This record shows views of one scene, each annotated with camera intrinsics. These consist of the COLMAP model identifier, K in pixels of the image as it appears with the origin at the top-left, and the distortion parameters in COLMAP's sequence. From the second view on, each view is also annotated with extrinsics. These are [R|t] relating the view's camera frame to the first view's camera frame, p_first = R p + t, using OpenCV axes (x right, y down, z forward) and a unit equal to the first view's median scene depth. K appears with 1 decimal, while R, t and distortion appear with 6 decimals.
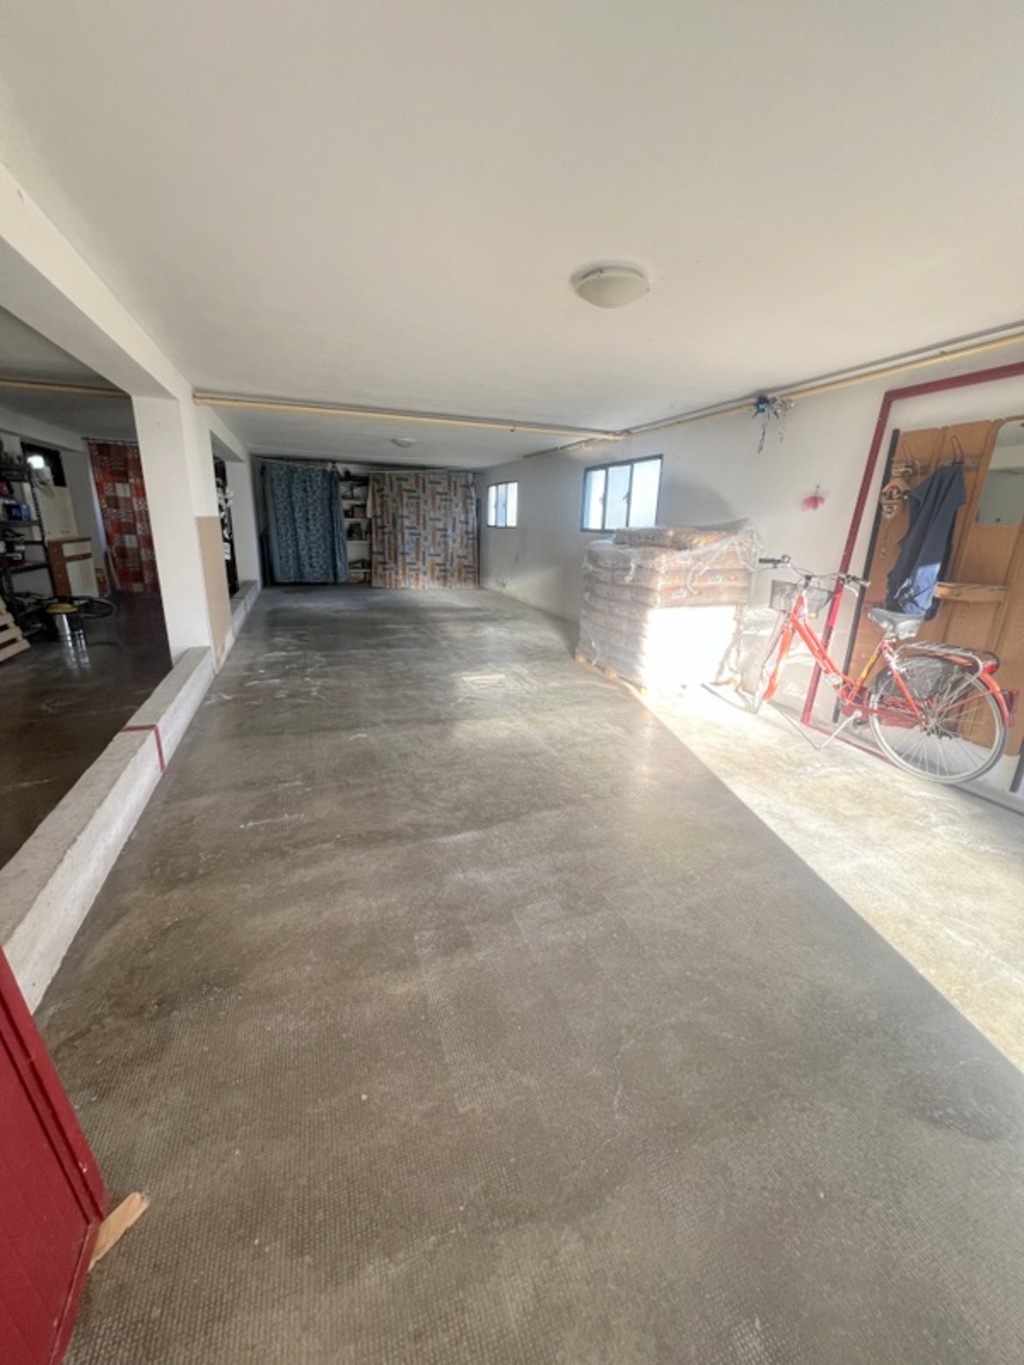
lens RADIAL K [[543.4, 0, 512.0], [0, 543.4, 682.5], [0, 0, 1]] dist [-0.003336, -0.000472]
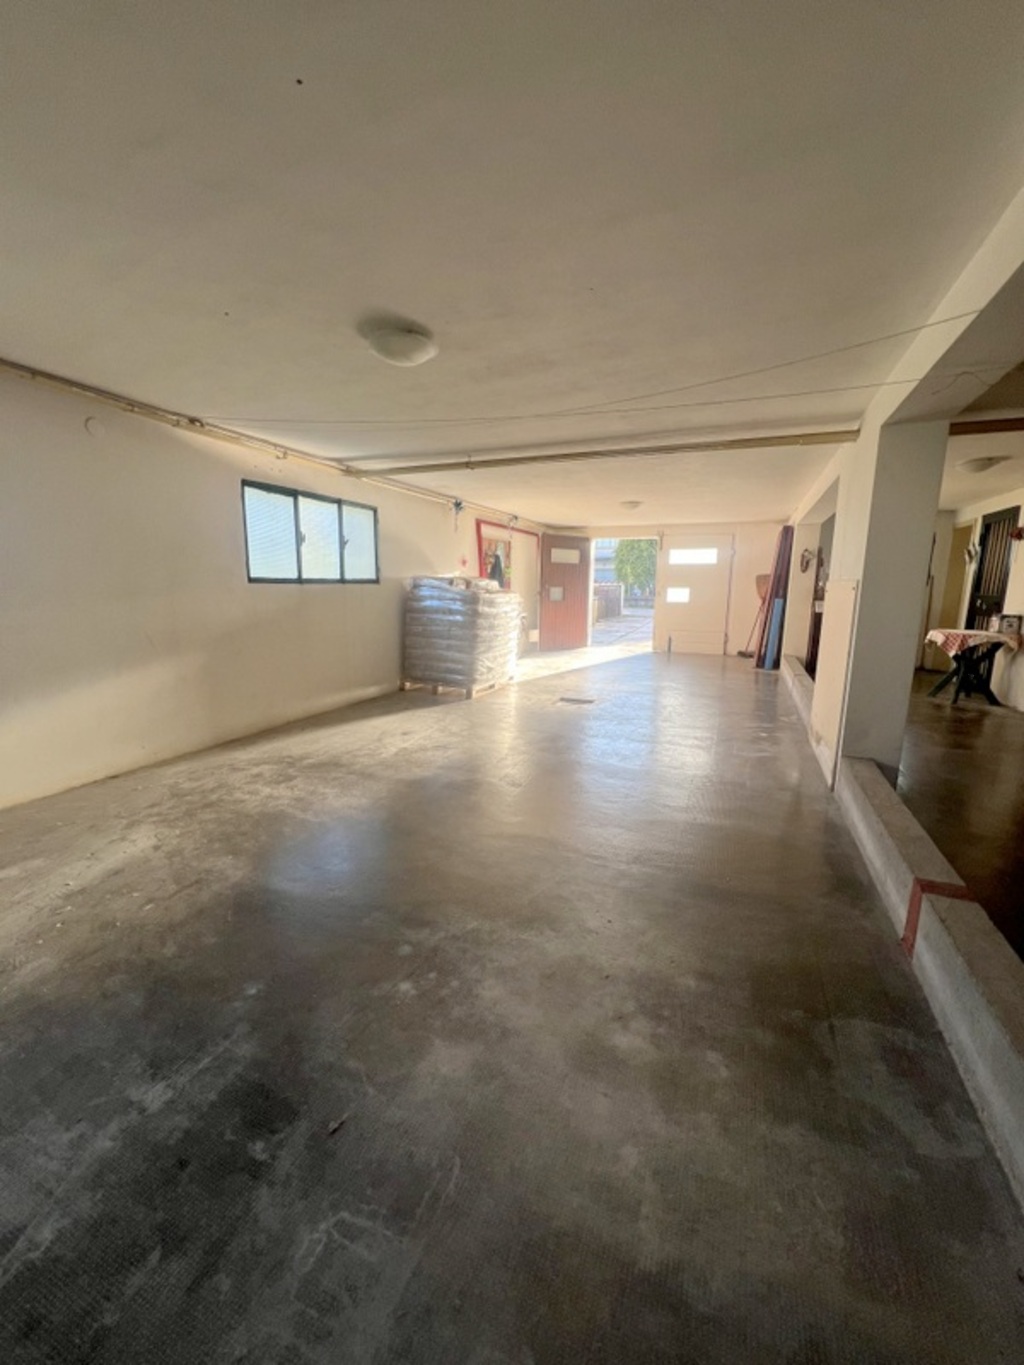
lens RADIAL K [[543.4, 0, 512.0], [0, 543.4, 682.5], [0, 0, 1]] dist [-0.003336, -0.000472]
pose [[-0.722951, -0.160061, 0.672103, -0.620599], [0.167533, 0.903148, 0.395293, -0.438990], [-0.670279, 0.398377, -0.626116, 1.462378]]
